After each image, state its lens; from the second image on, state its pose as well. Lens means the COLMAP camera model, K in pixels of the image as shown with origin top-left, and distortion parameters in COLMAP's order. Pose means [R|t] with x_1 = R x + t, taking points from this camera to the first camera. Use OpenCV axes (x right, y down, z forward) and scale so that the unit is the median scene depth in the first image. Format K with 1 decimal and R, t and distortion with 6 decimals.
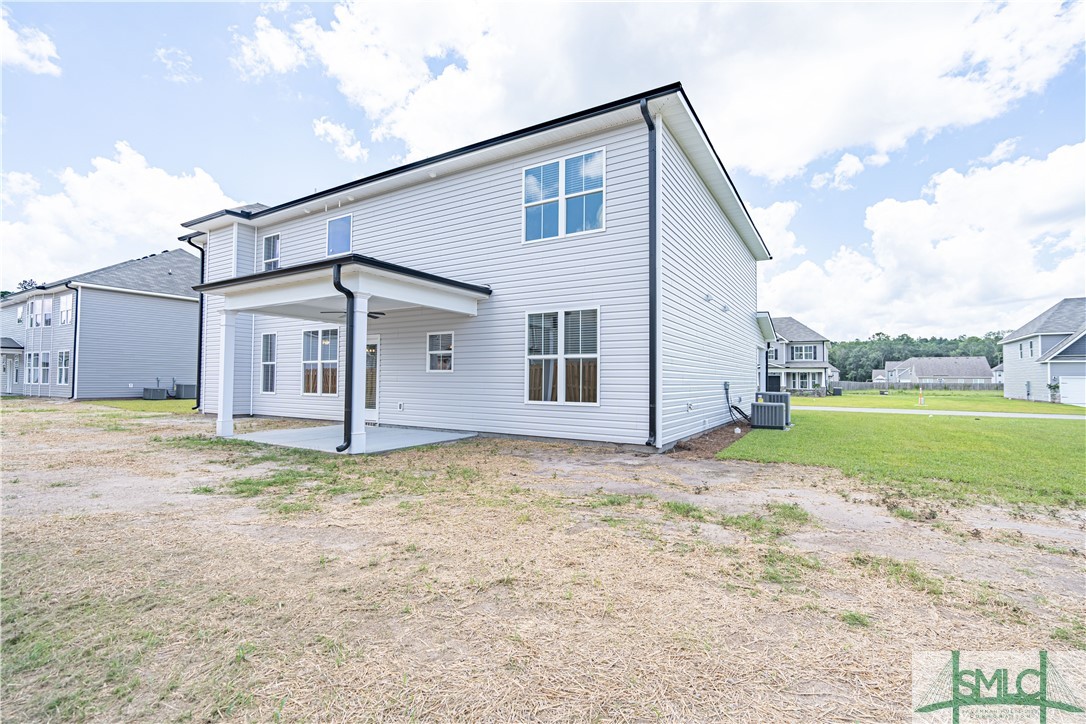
lens RADIAL K [[509.1, 0, 516.0], [0, 509.1, 360.4], [0, 0, 1]] dist [-0.004249, -0.000528]
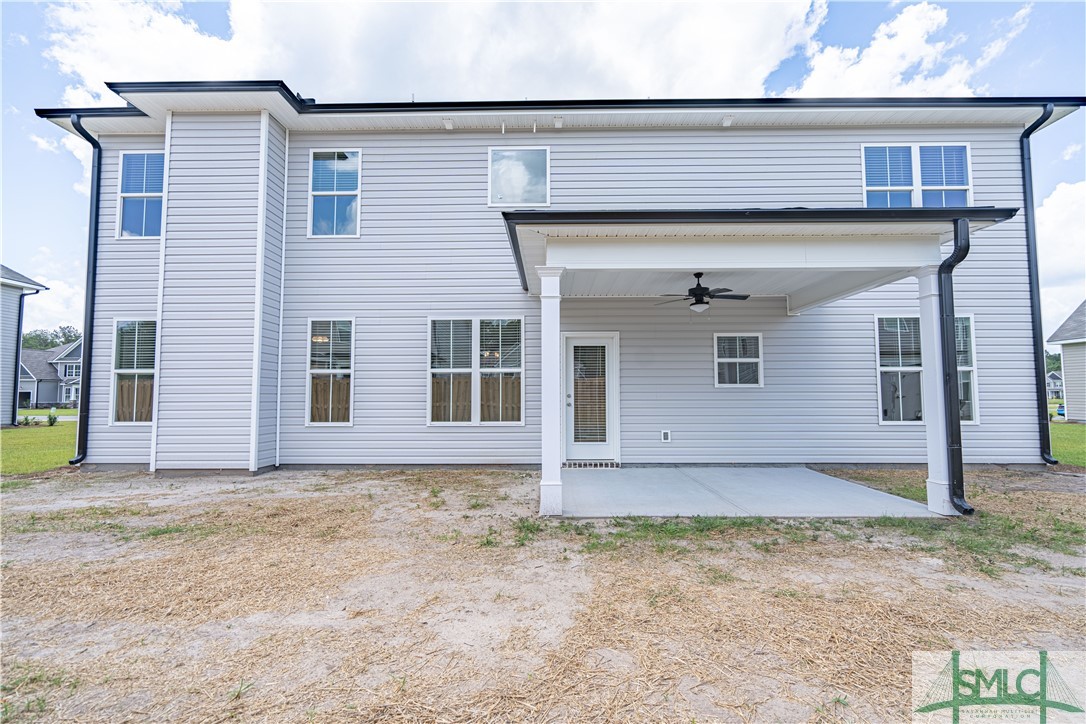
lens RADIAL K [[513.4, 0, 541.4], [0, 513.4, 366.7], [0, 0, 1]] dist [-0.001687, 0.000661]
pose [[0.848034, 0.022864, 0.529448, -0.487359], [-0.012359, 0.999650, -0.023373, 0.008698], [-0.529797, 0.013278, 0.848020, 0.318247]]
